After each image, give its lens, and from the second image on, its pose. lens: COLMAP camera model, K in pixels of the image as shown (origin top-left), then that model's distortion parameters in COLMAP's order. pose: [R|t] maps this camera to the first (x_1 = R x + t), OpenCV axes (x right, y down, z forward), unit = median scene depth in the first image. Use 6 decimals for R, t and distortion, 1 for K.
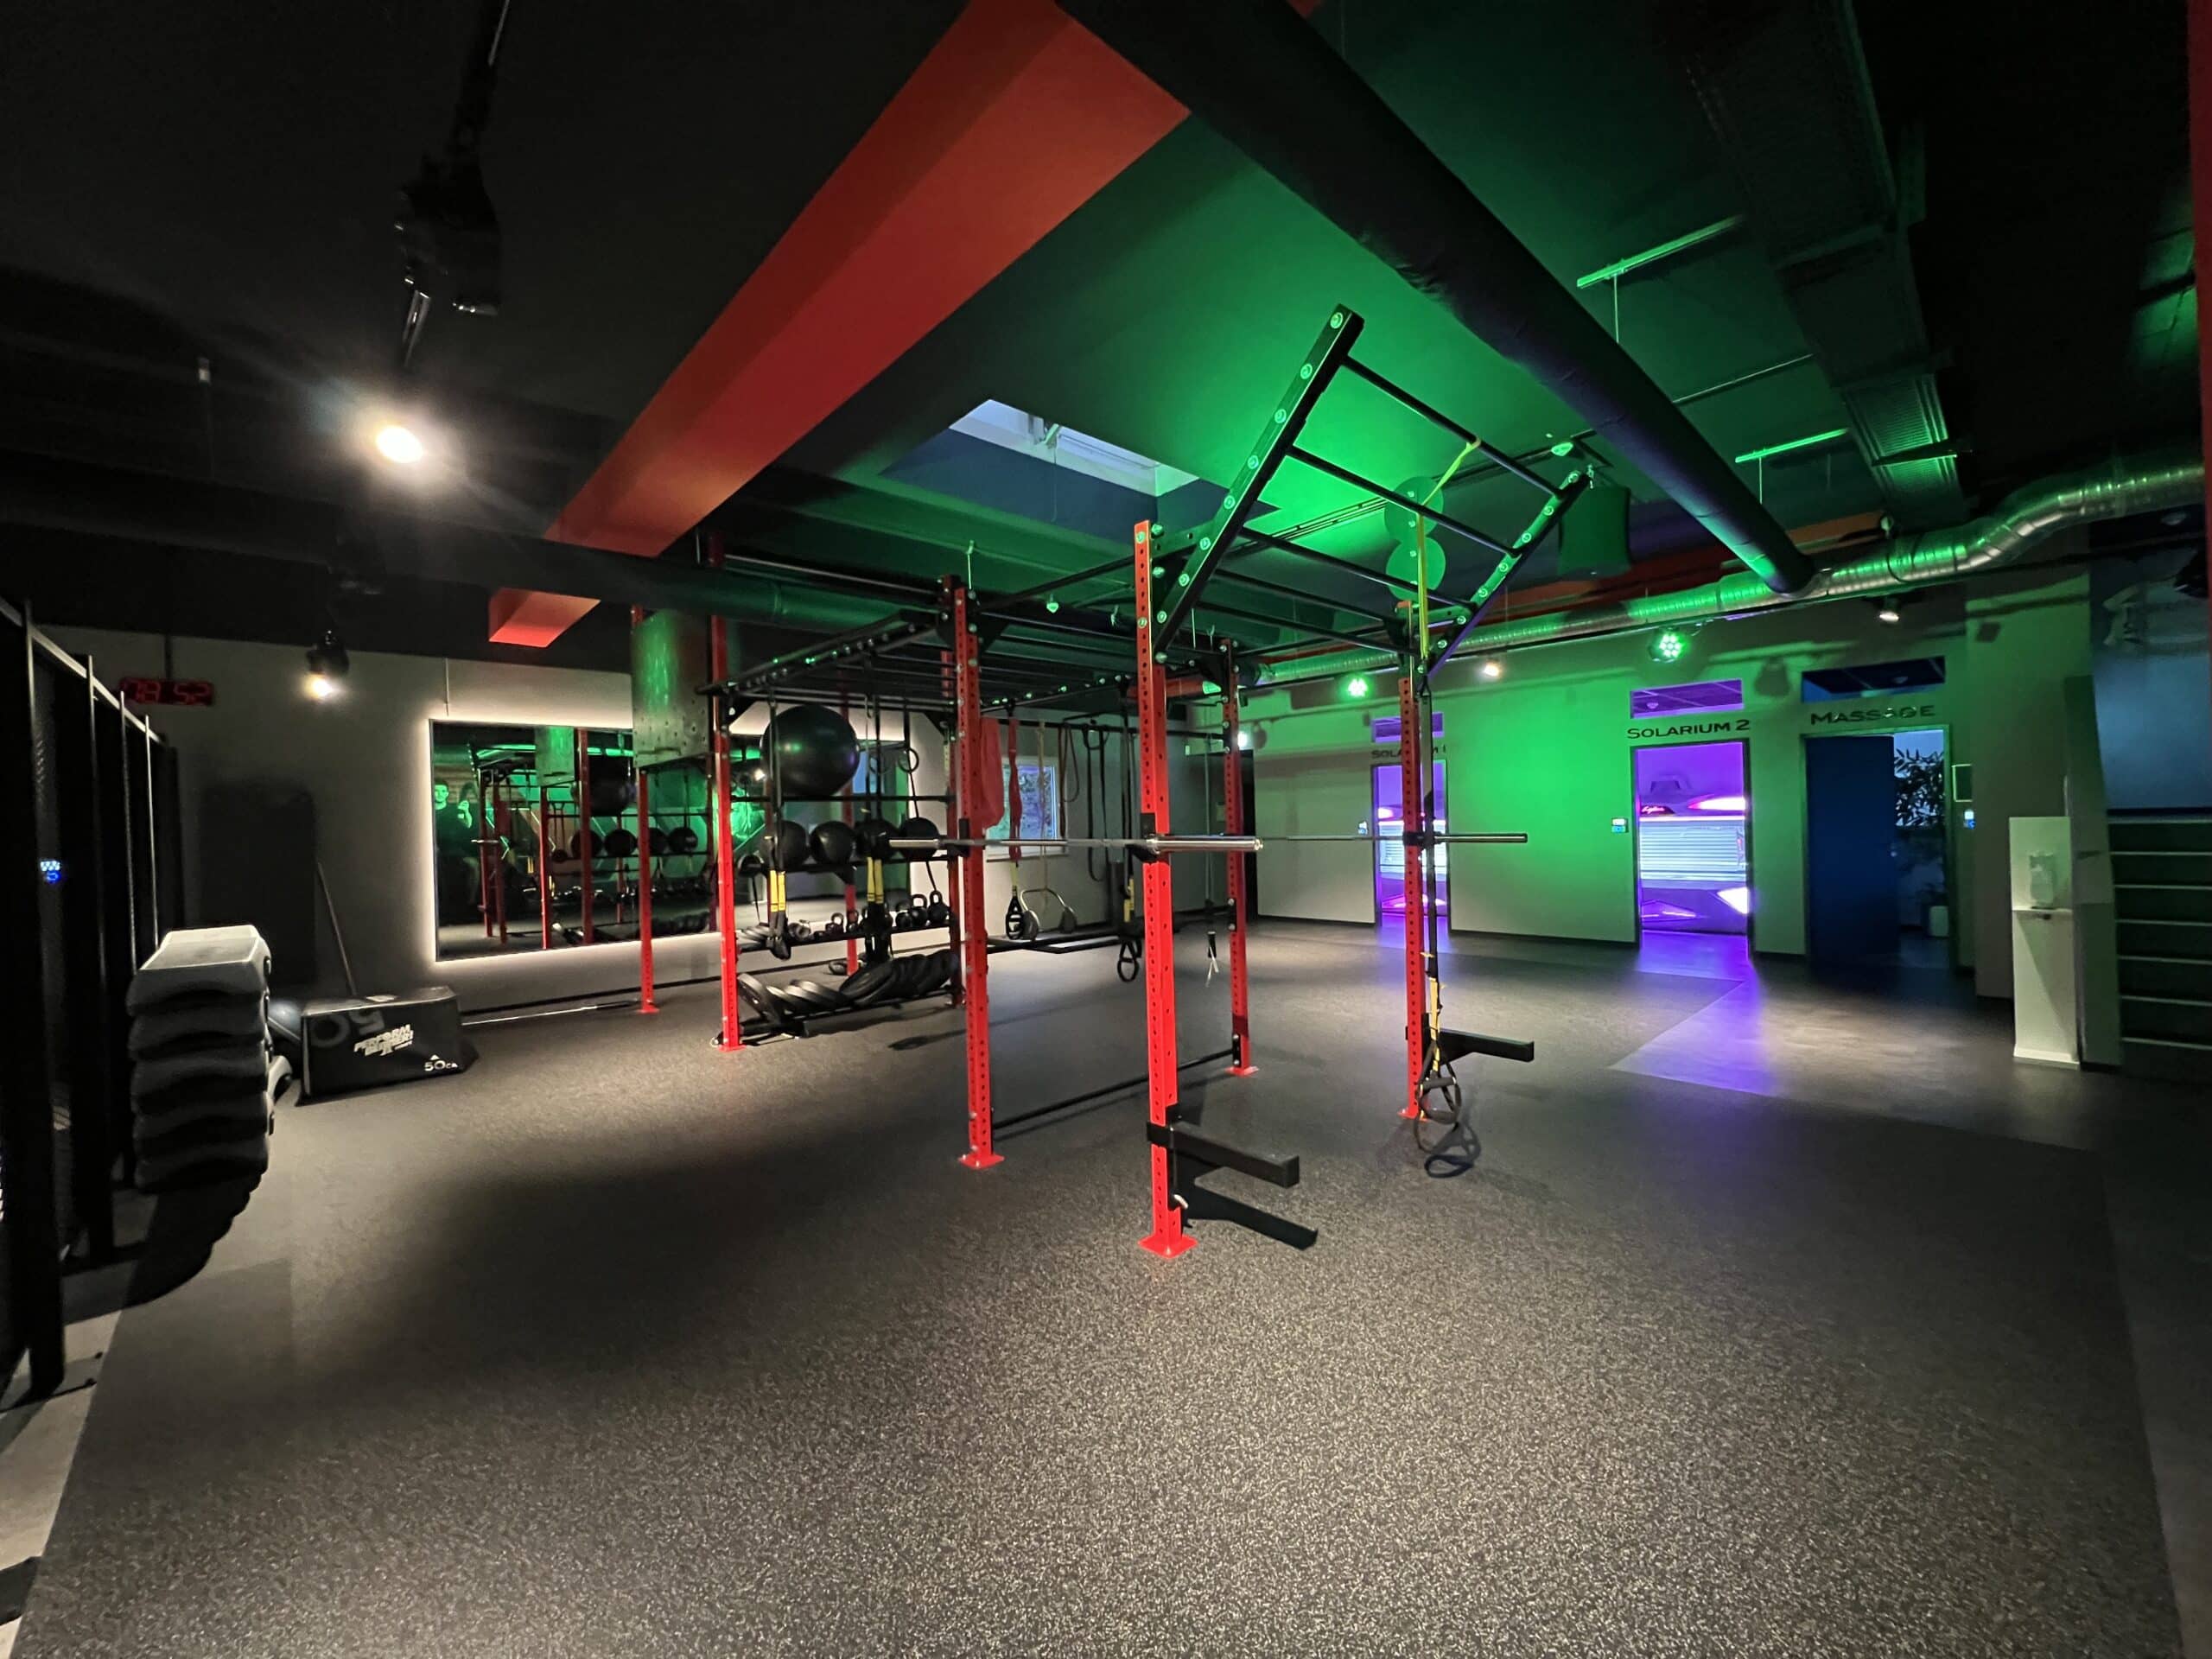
lens RADIAL K [[881.9, 0, 1108.2], [0, 881.9, 818.7], [0, 0, 1]] dist [-0.002881, 0.000319]
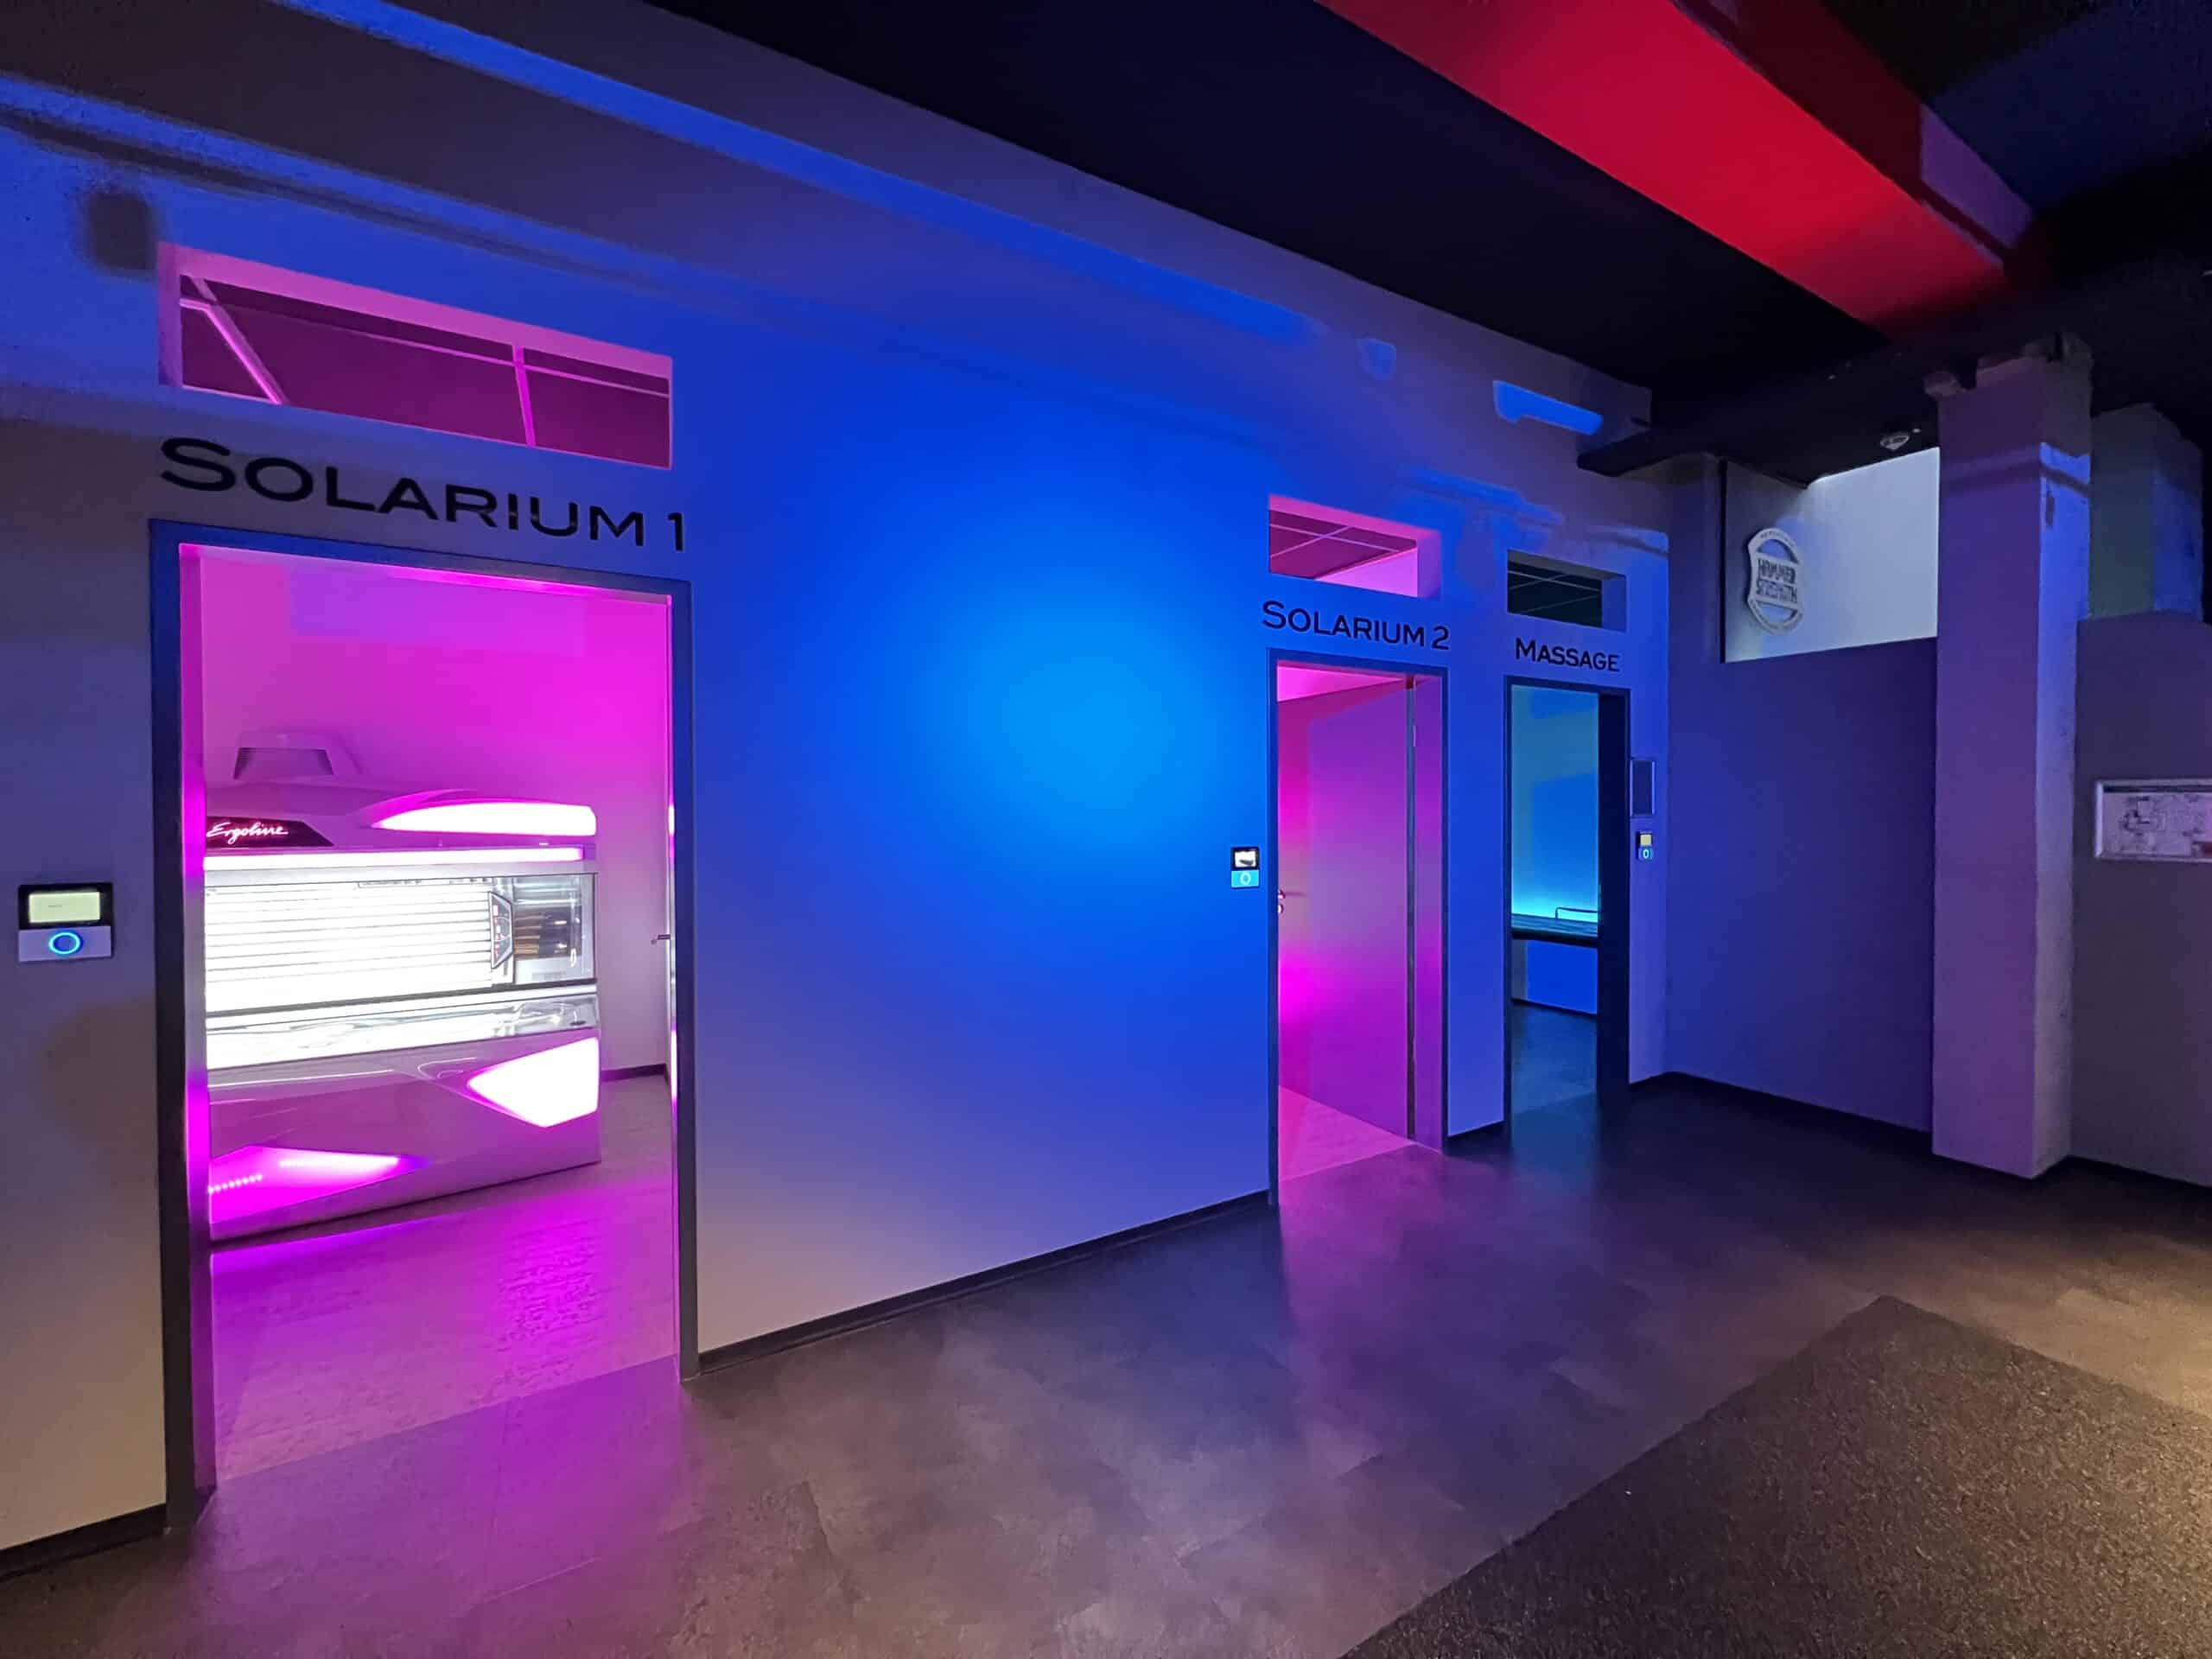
lens RADIAL K [[881.9, 0, 1102.0], [0, 881.9, 817.8], [0, 0, 1]] dist [-0.002881, 0.000319]
pose [[0.204030, 0.039259, 0.978177, 0.400927], [-0.005255, 0.999225, -0.039007, -0.004539], [-0.978951, 0.002818, 0.204078, 0.682904]]
